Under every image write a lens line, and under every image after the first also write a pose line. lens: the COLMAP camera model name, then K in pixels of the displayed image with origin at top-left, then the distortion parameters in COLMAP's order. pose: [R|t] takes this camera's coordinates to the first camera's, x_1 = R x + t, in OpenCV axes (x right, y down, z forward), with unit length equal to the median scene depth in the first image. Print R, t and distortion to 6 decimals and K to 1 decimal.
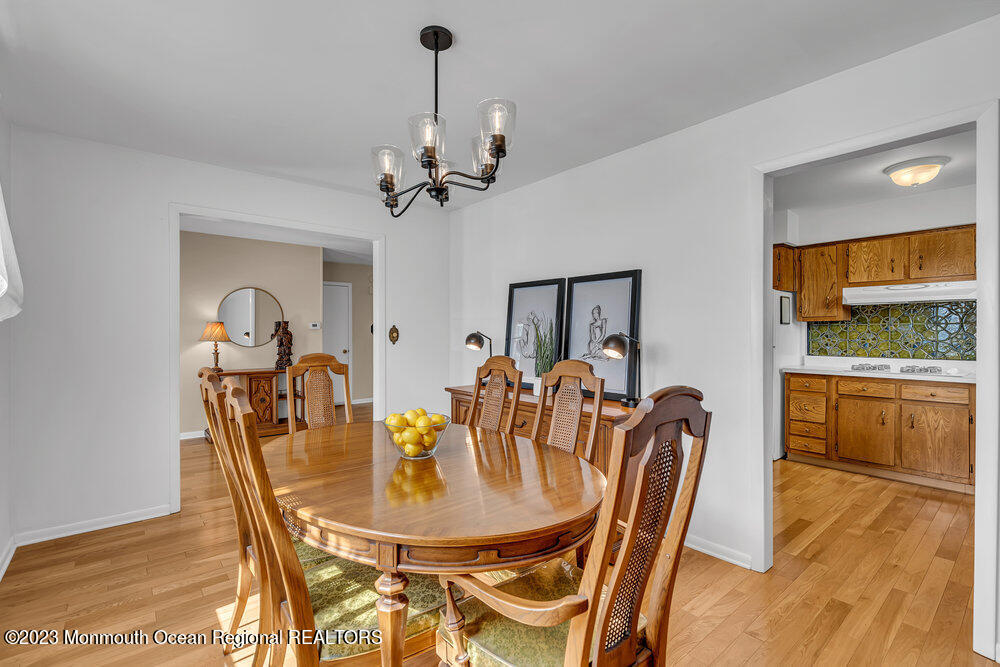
lens RADIAL K [[453.0, 0, 500.0], [0, 453.0, 333.5], [0, 0, 1]] dist [-0.000009, 0.000042]
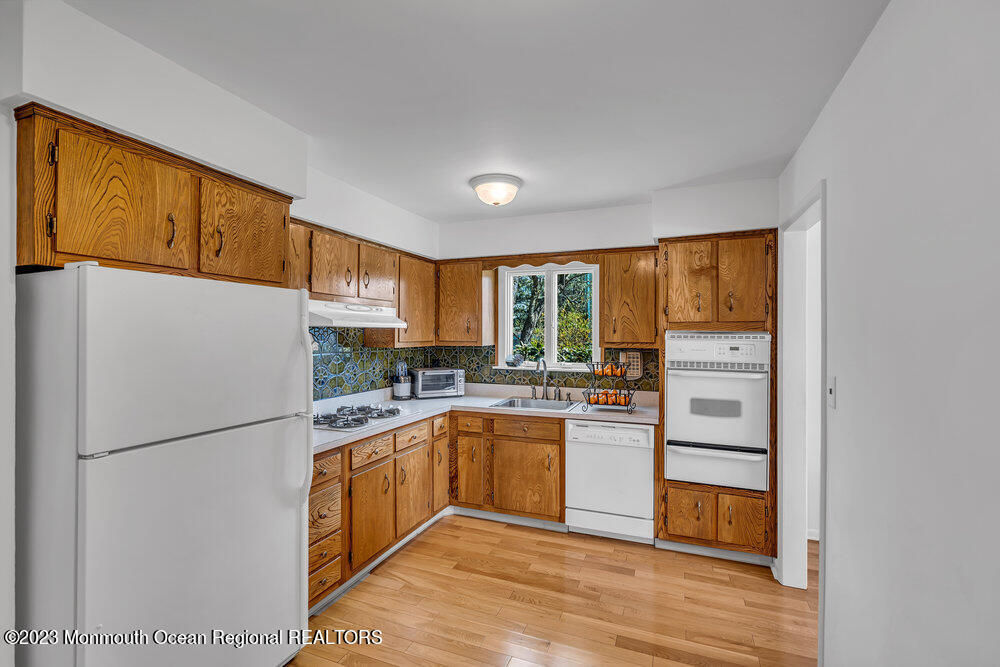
lens RADIAL K [[453.0, 0, 500.0], [0, 453.0, 333.5], [0, 0, 1]] dist [-0.000009, 0.000042]
pose [[-0.470751, -0.001384, 0.882265, 0.095449], [-0.001272, 0.999999, 0.000890, -0.057359], [-0.882265, -0.000703, -0.470752, 1.117120]]
